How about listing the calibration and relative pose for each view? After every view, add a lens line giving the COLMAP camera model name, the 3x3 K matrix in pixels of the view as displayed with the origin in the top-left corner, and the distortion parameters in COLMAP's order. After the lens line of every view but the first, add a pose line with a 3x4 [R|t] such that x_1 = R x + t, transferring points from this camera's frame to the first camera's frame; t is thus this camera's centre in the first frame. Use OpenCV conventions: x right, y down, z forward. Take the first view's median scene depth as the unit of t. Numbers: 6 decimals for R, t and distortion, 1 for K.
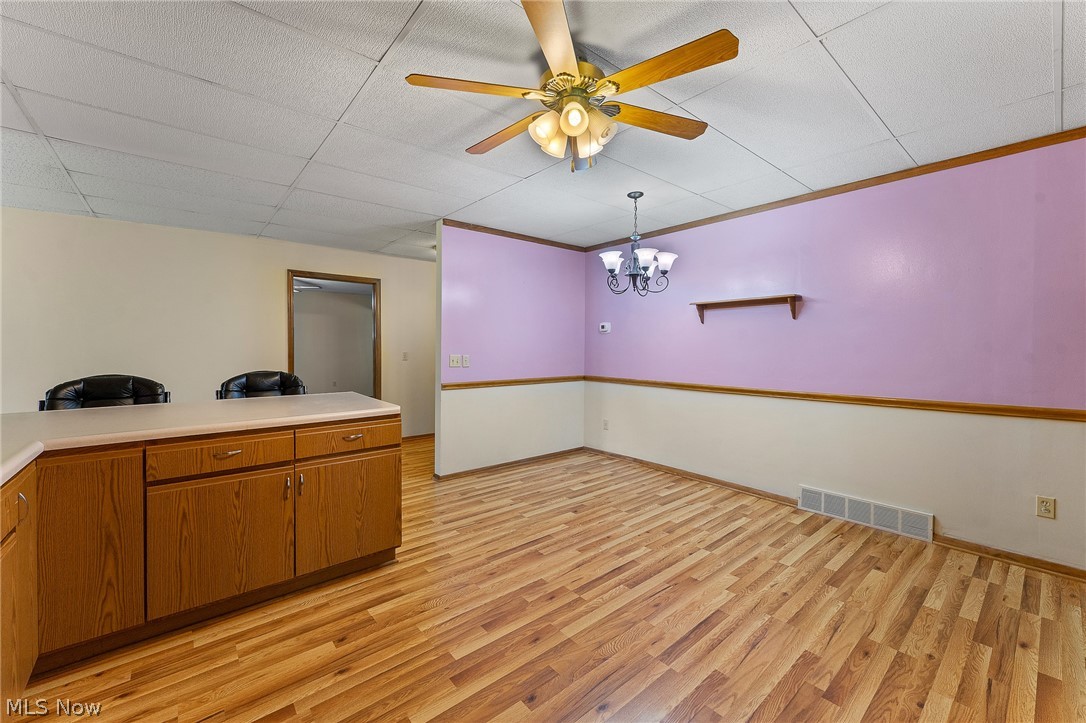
lens RADIAL K [[436.5, 0, 550.6], [0, 436.5, 359.5], [0, 0, 1]] dist [-0.000117, 0.000043]
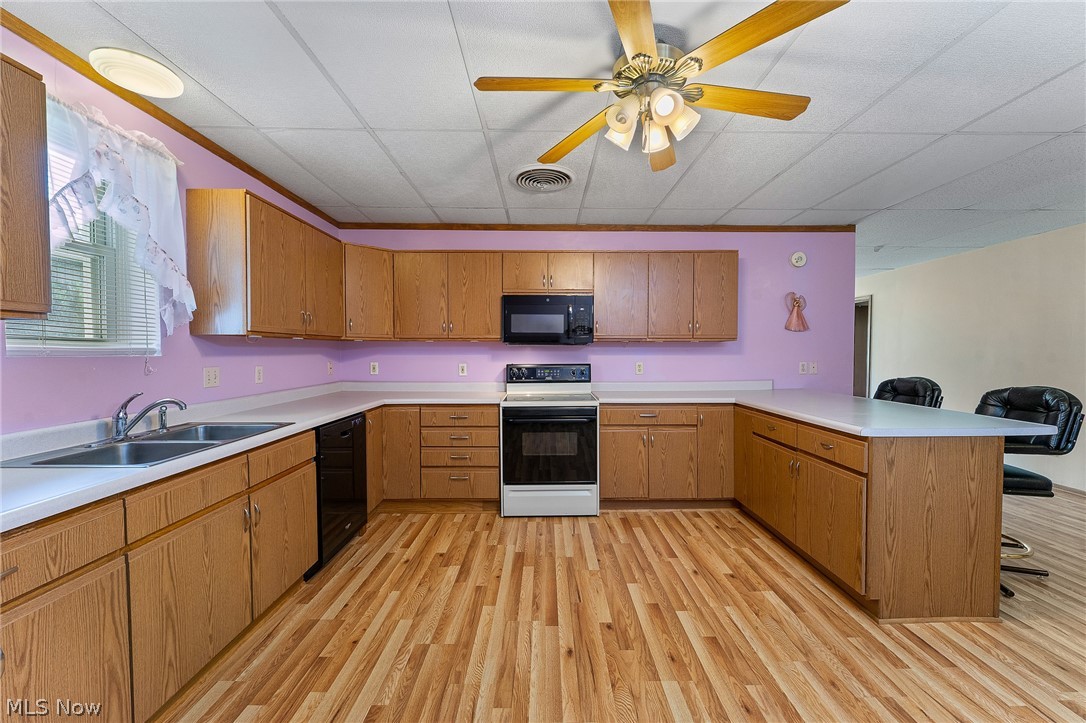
lens RADIAL K [[436.5, 0, 550.6], [0, 436.5, 359.5], [0, 0, 1]] dist [-0.000117, 0.000043]
pose [[-0.642871, 0.013390, -0.765857, 0.825955], [-0.027005, 0.998829, 0.040132, -0.050263], [0.765498, 0.046482, -0.641757, 1.307644]]
